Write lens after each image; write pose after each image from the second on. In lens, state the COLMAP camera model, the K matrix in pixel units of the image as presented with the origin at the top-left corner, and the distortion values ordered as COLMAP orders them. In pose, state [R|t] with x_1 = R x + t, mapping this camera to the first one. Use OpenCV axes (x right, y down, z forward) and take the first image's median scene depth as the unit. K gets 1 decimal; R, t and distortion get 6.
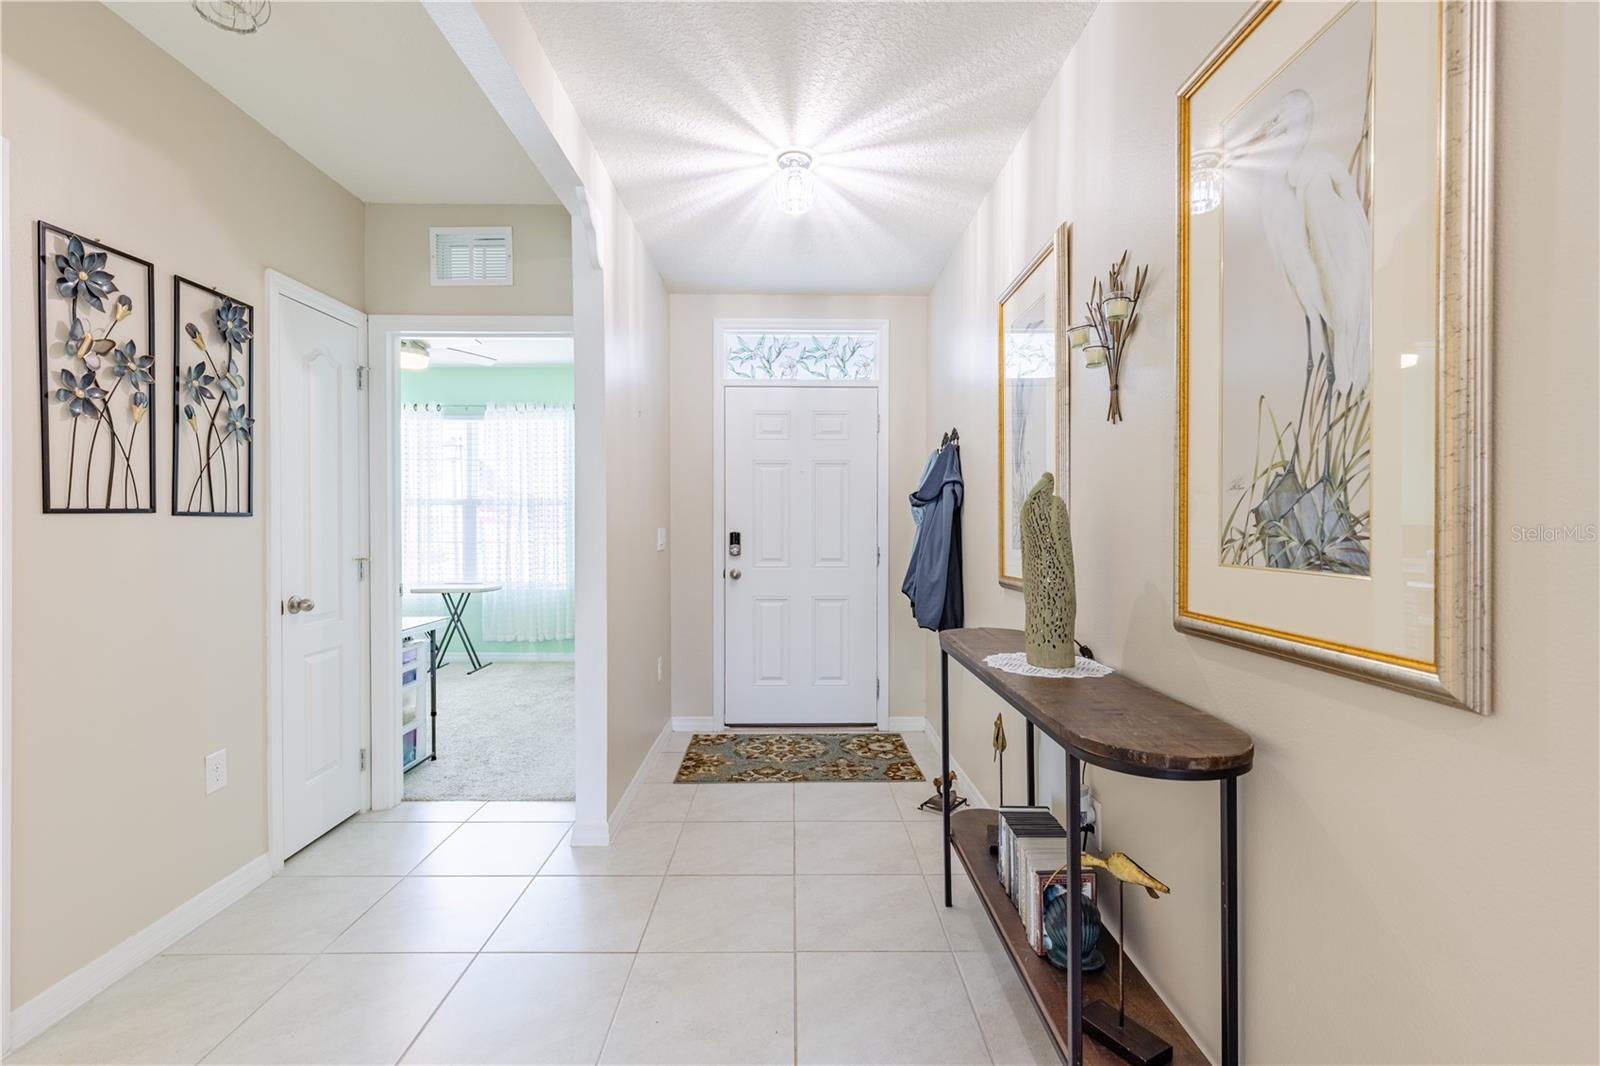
lens RADIAL K [[718.9, 0, 797.8], [0, 718.9, 531.8], [0, 0, 1]] dist [0.009870, -0.001487]
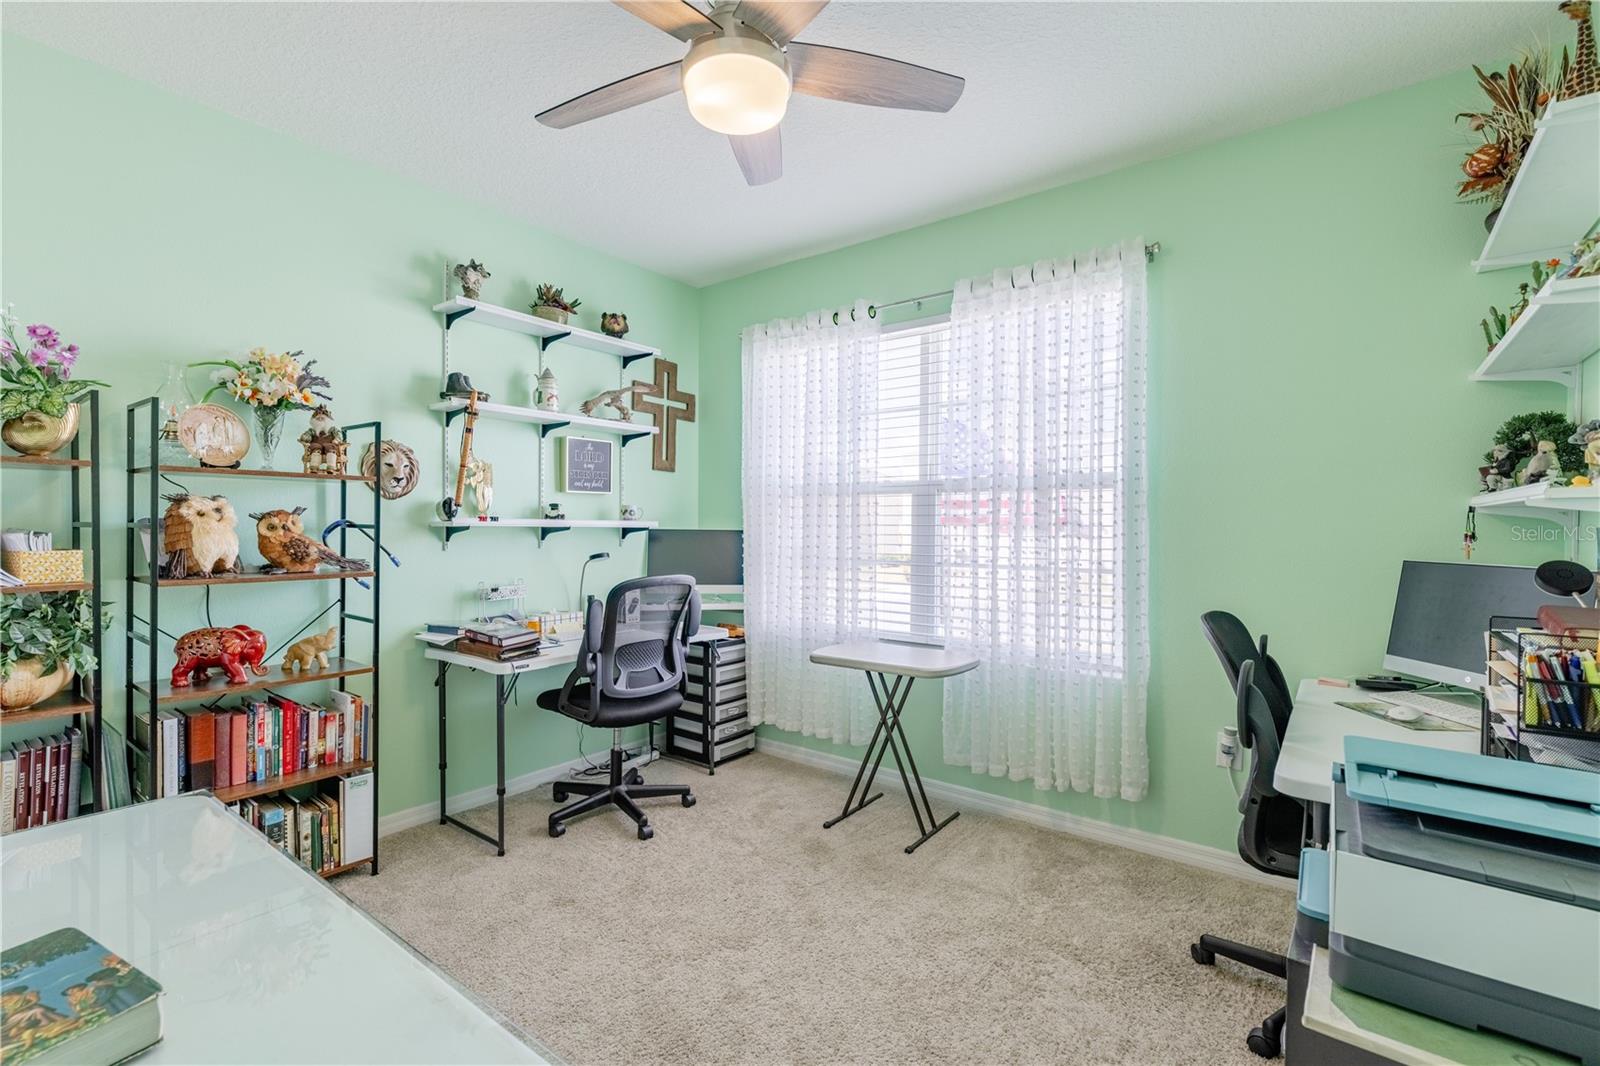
lens RADIAL K [[718.9, 0, 795.8], [0, 718.9, 532.6], [0, 0, 1]] dist [0.009870, -0.001487]
pose [[0.792171, 0.006844, -0.610261, -0.213437], [-0.011404, 0.999929, -0.003590, -0.004847], [0.610192, 0.009804, 0.792193, 0.537605]]
